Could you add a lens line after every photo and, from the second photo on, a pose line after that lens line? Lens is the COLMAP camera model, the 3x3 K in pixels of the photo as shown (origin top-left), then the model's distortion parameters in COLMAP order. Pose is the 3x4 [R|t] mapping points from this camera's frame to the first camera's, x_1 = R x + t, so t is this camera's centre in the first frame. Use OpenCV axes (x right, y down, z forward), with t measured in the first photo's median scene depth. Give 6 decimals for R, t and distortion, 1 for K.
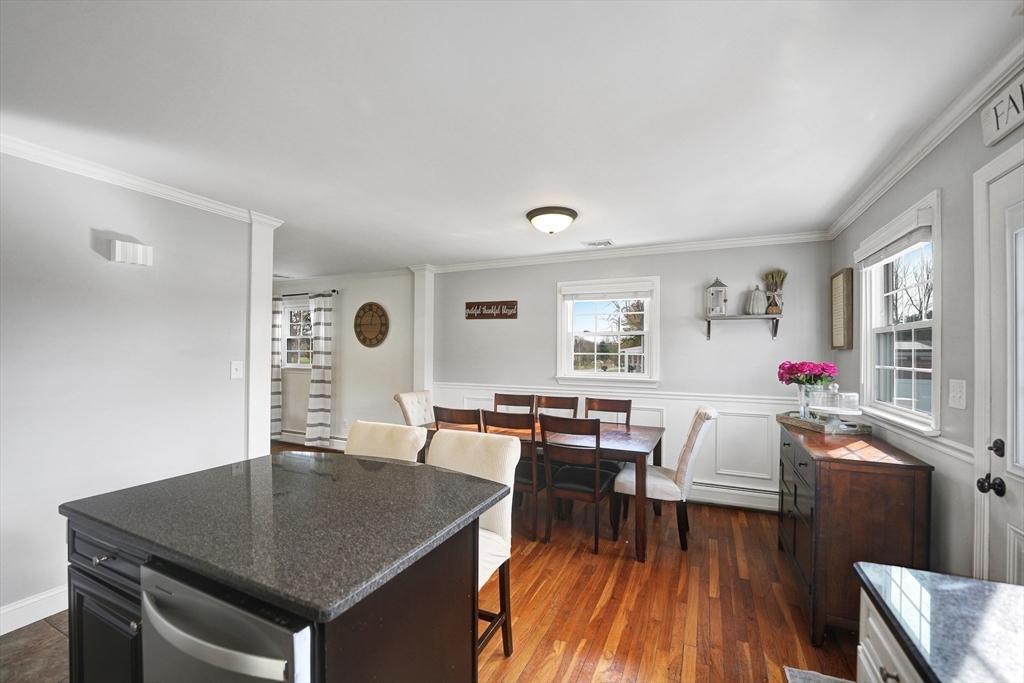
lens RADIAL K [[425.9, 0, 512.9], [0, 425.9, 347.1], [0, 0, 1]] dist [-0.028750, 0.003021]
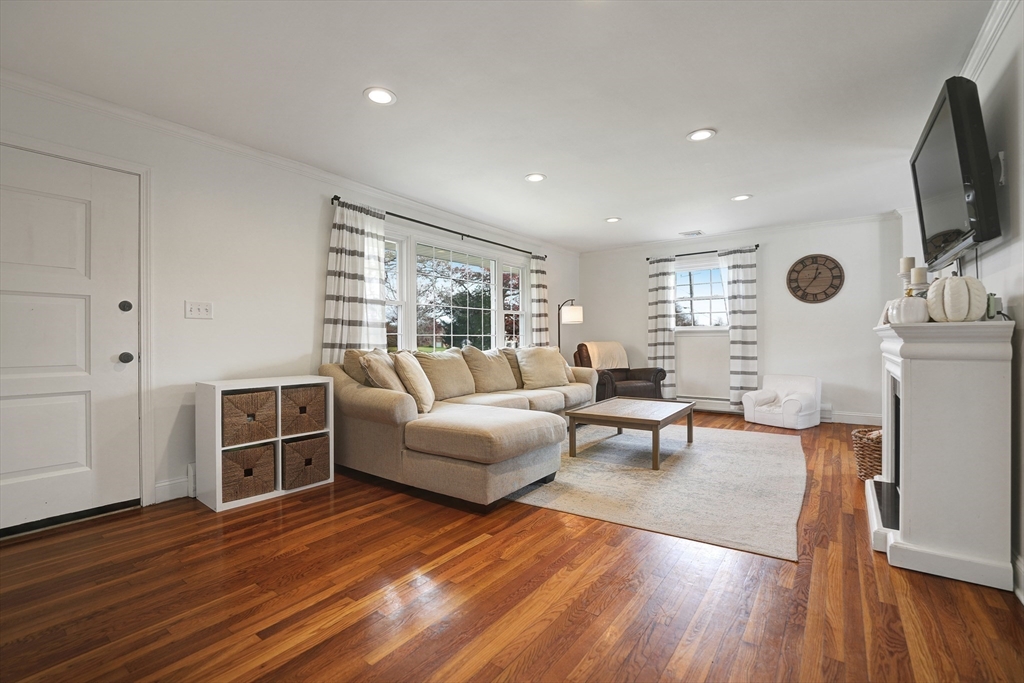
lens RADIAL K [[449.5, 0, 516.3], [0, 449.5, 338.7], [0, 0, 1]] dist [-0.019921, 0.001029]
pose [[0.981892, -0.021482, -0.188217, -0.925681], [0.024176, 0.999635, 0.012031, 0.058821], [0.187890, -0.016364, 0.982054, -0.090625]]
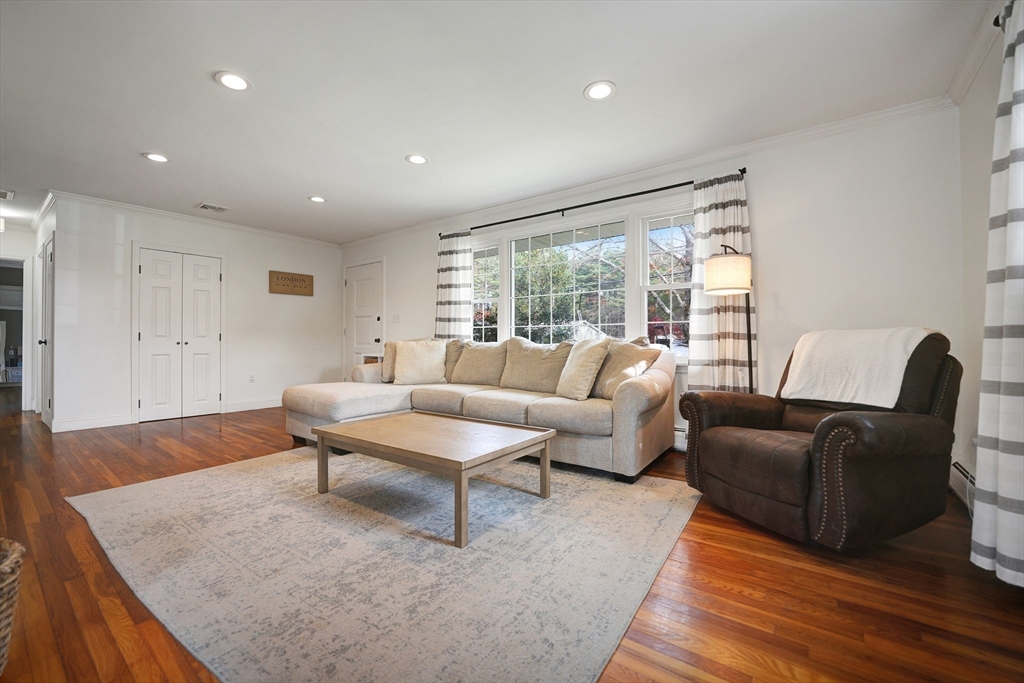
lens RADIAL K [[425.9, 0, 514.3], [0, 425.9, 341.6], [0, 0, 1]] dist [-0.028750, 0.003021]
pose [[-0.214388, -0.013880, -0.976650, -0.375132], [0.012821, 0.999773, -0.017023, 0.106628], [0.976664, -0.016171, -0.214162, 1.010754]]
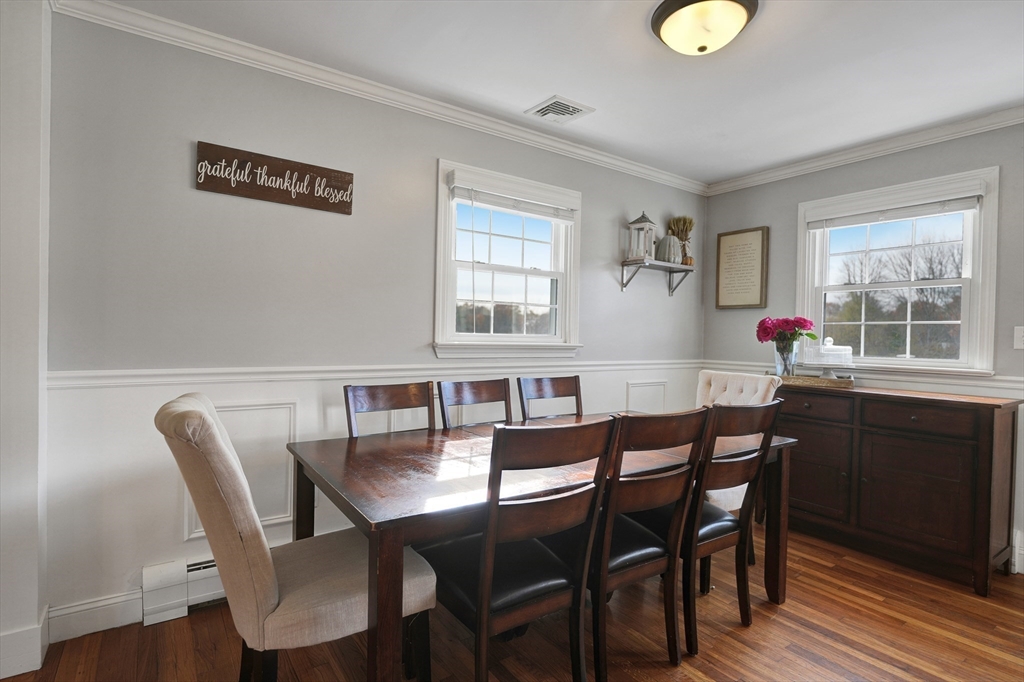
lens RADIAL K [[511.3, 0, 508.7], [0, 511.3, 344.4], [0, 0, 1]] dist [-0.006032, -0.000520]
pose [[0.502007, -0.012303, 0.864776, -0.364523], [-0.027684, 0.999158, 0.030286, 0.046613], [-0.864420, -0.039144, 0.501244, 0.575204]]
